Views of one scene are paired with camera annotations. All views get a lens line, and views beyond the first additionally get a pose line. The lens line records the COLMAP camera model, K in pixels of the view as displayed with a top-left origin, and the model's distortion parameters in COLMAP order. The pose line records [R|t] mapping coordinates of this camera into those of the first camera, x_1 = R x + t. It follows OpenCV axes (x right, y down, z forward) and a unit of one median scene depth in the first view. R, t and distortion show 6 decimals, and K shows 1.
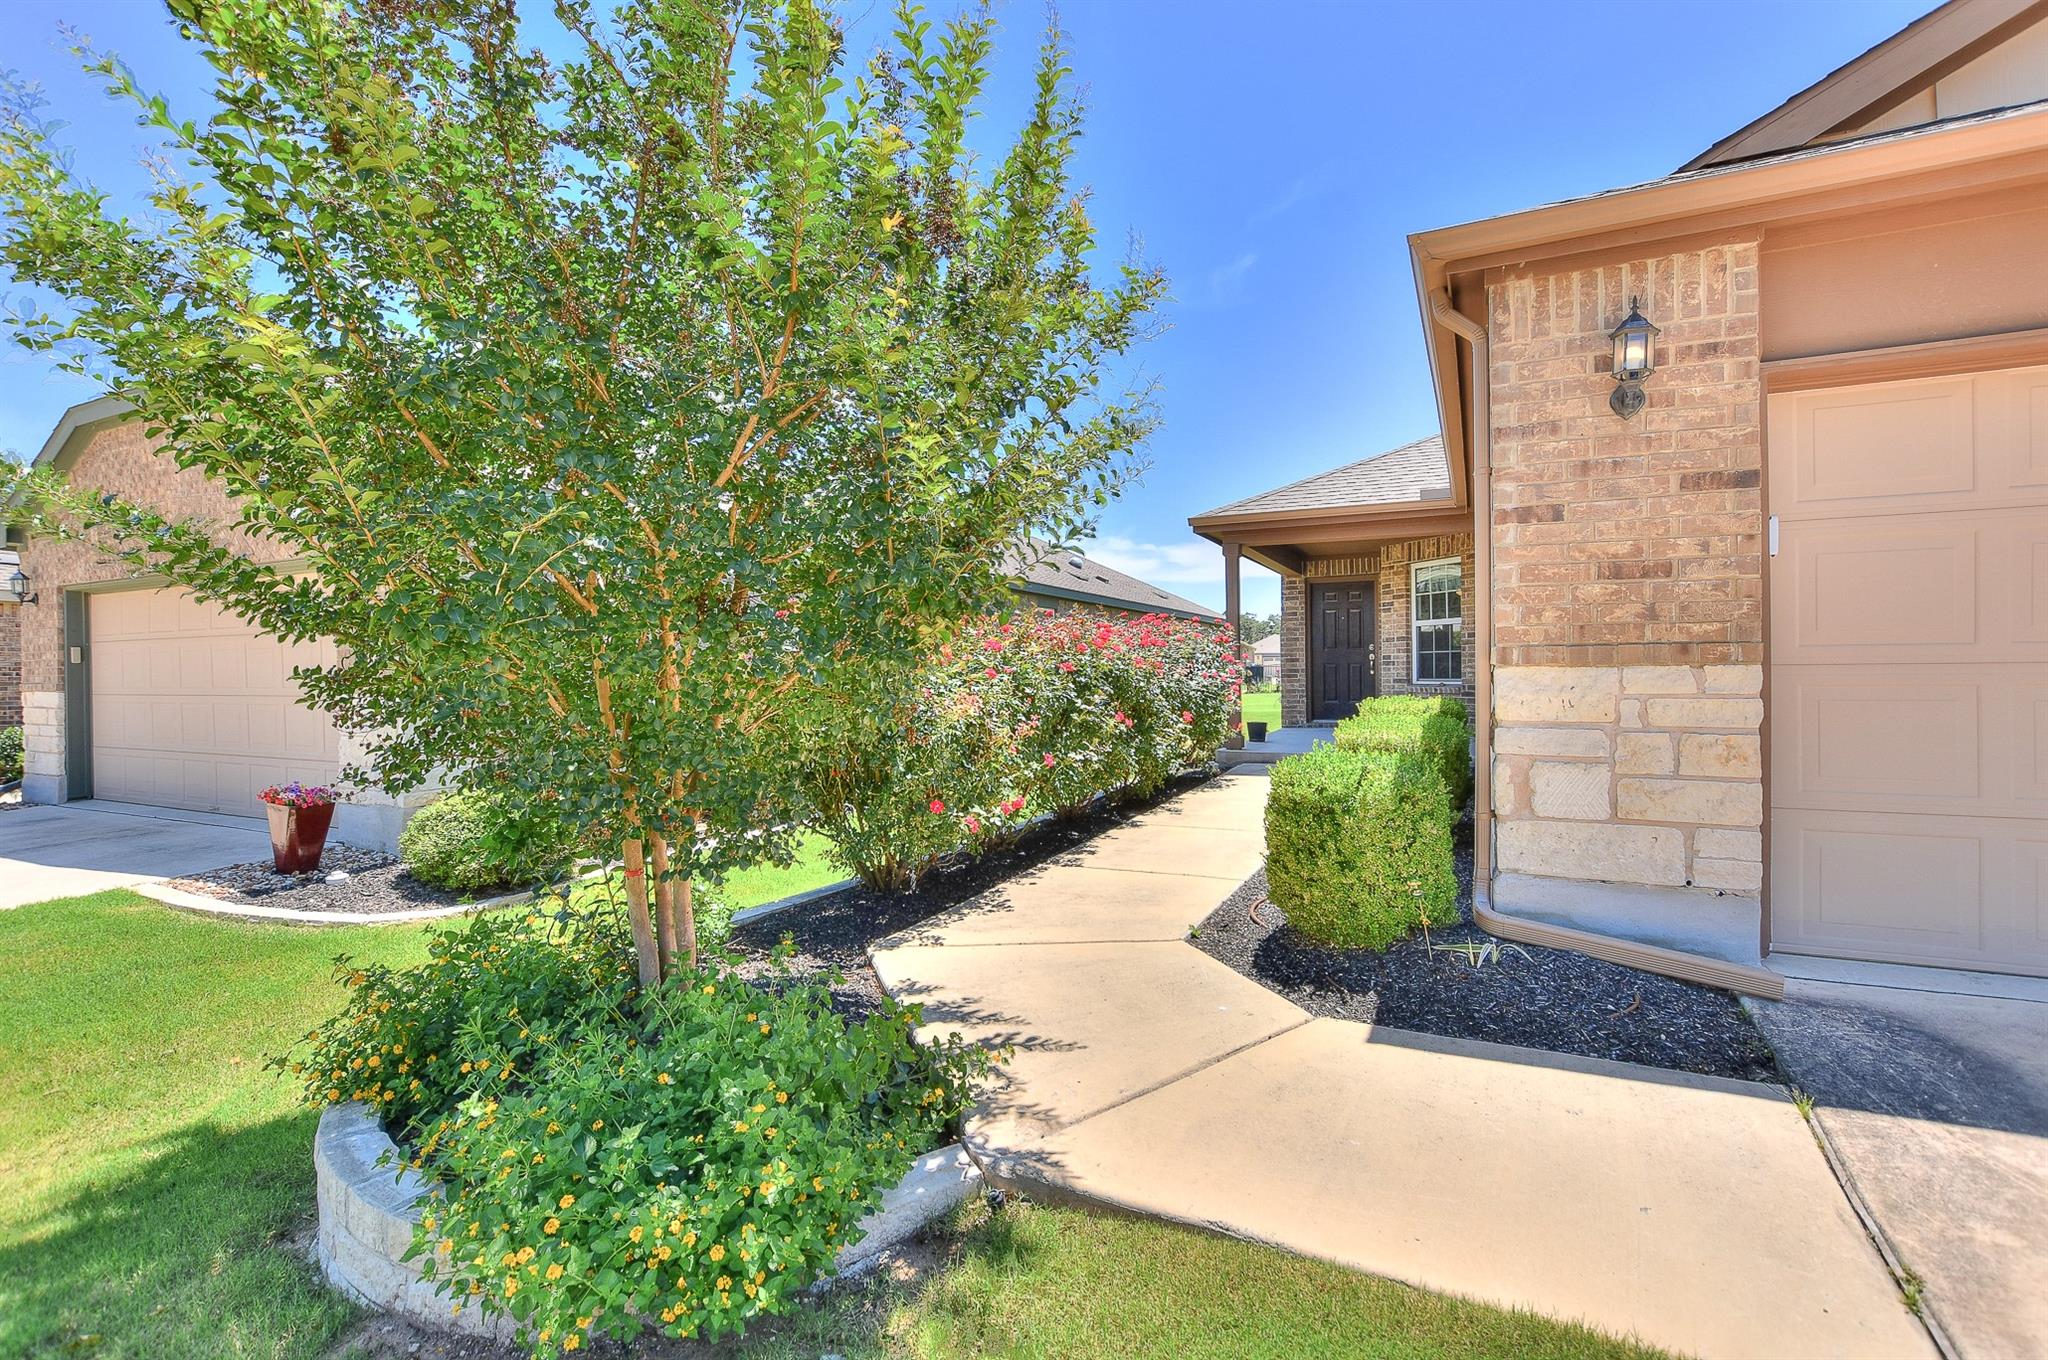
lens RADIAL K [[965.1, 0, 1015.0], [0, 965.1, 670.6], [0, 0, 1]] dist [-0.001736, -0.000040]
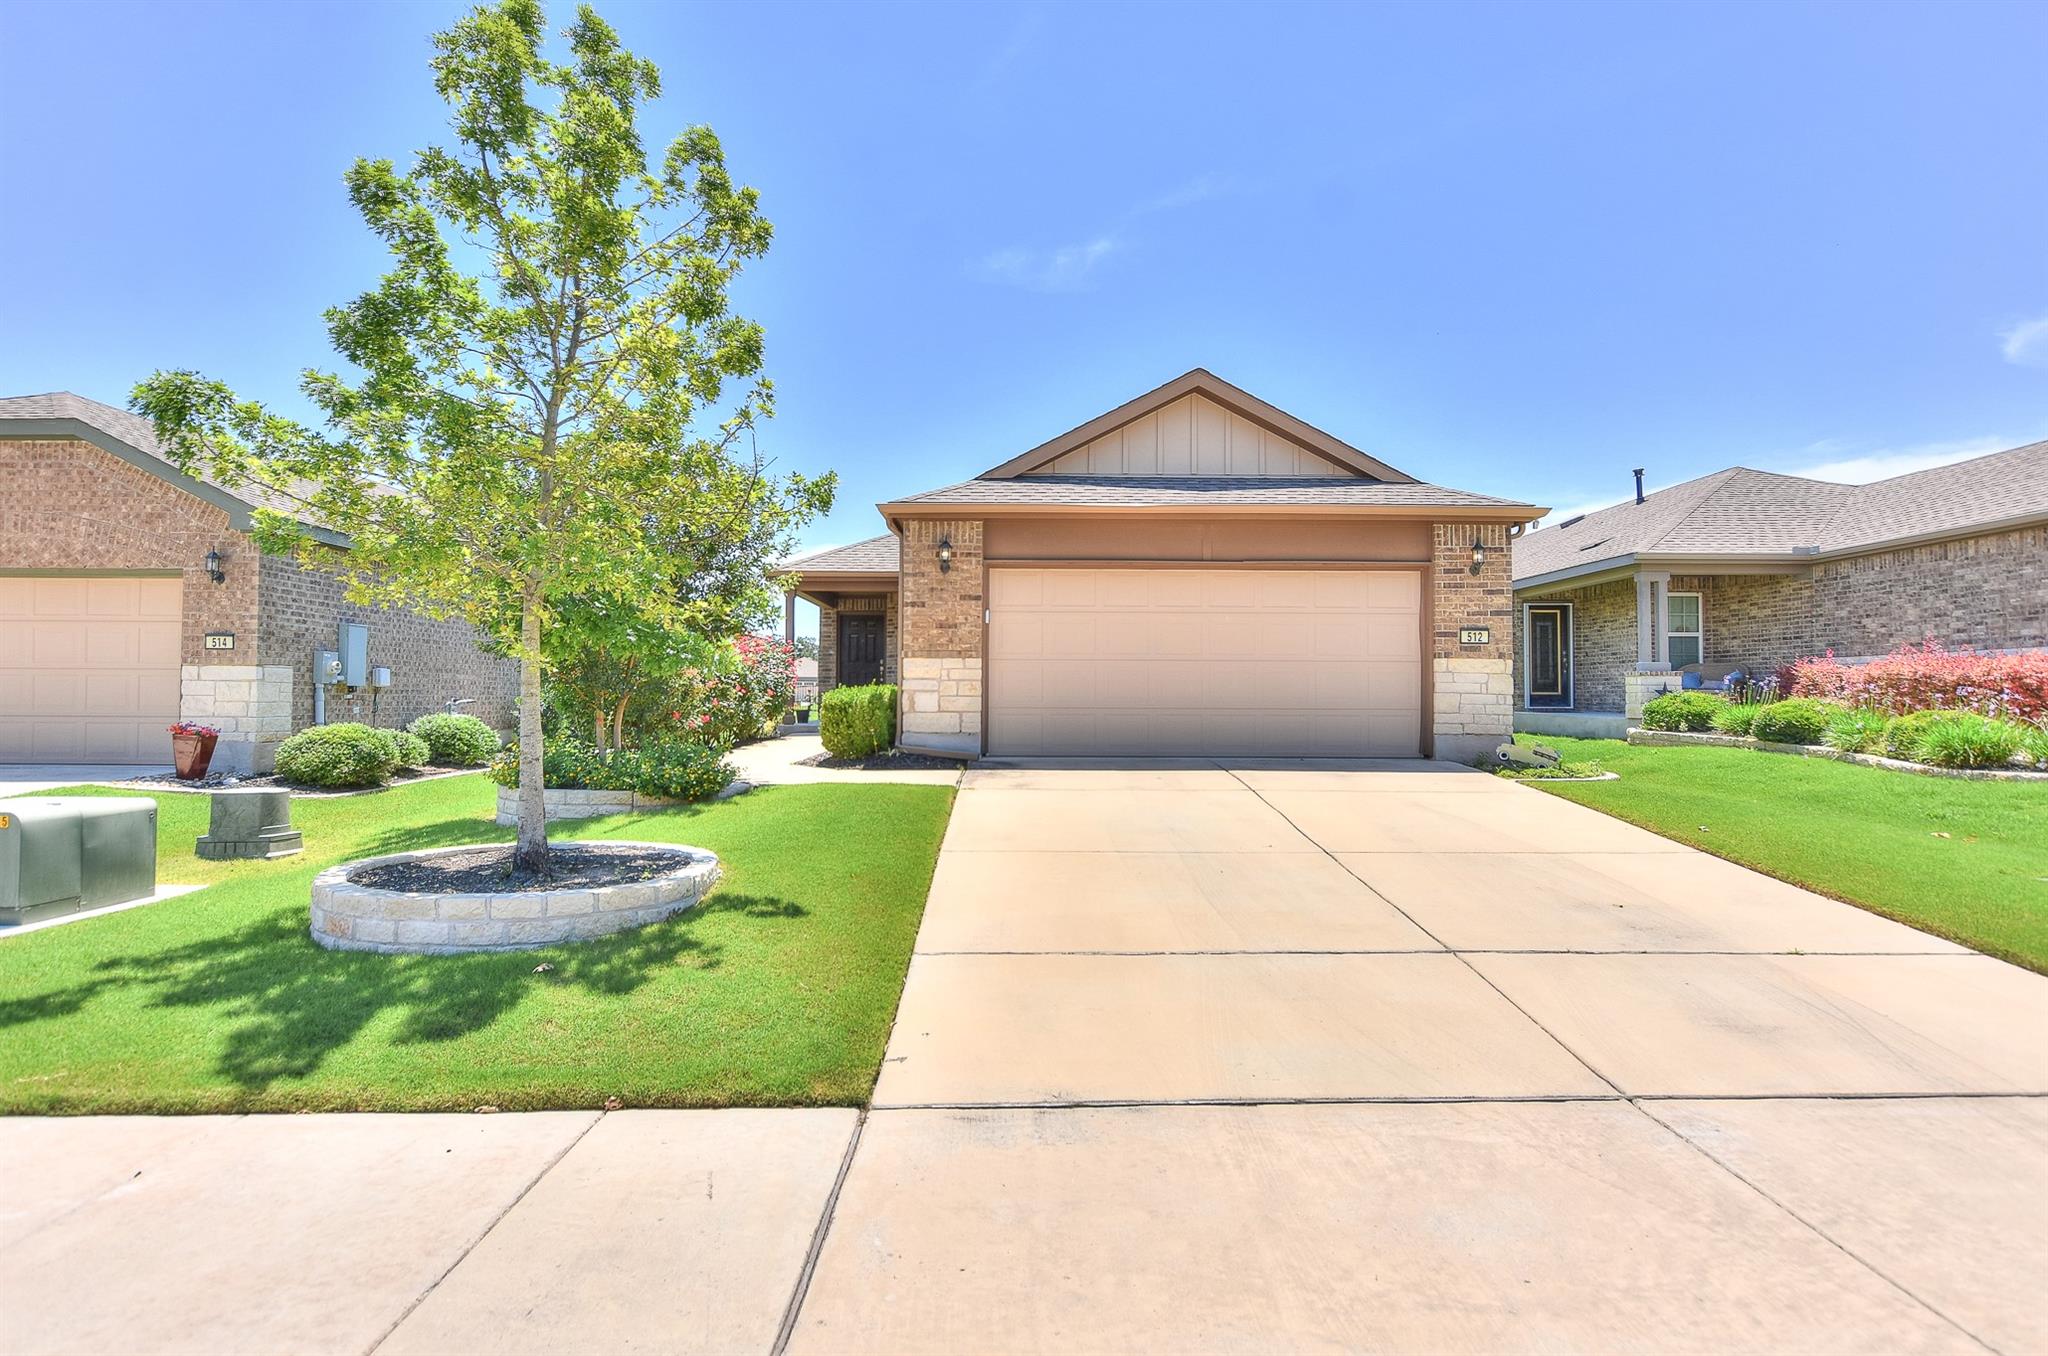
lens RADIAL K [[1055.4, 0, 1024.0], [0, 1055.4, 678.0], [0, 0, 1]] dist [-0.001336, -0.000080]
pose [[0.891738, 0.020395, 0.452092, -0.574161], [-0.012836, 0.999722, -0.019781, 0.110621], [-0.452370, 0.011836, 0.891752, -1.894603]]
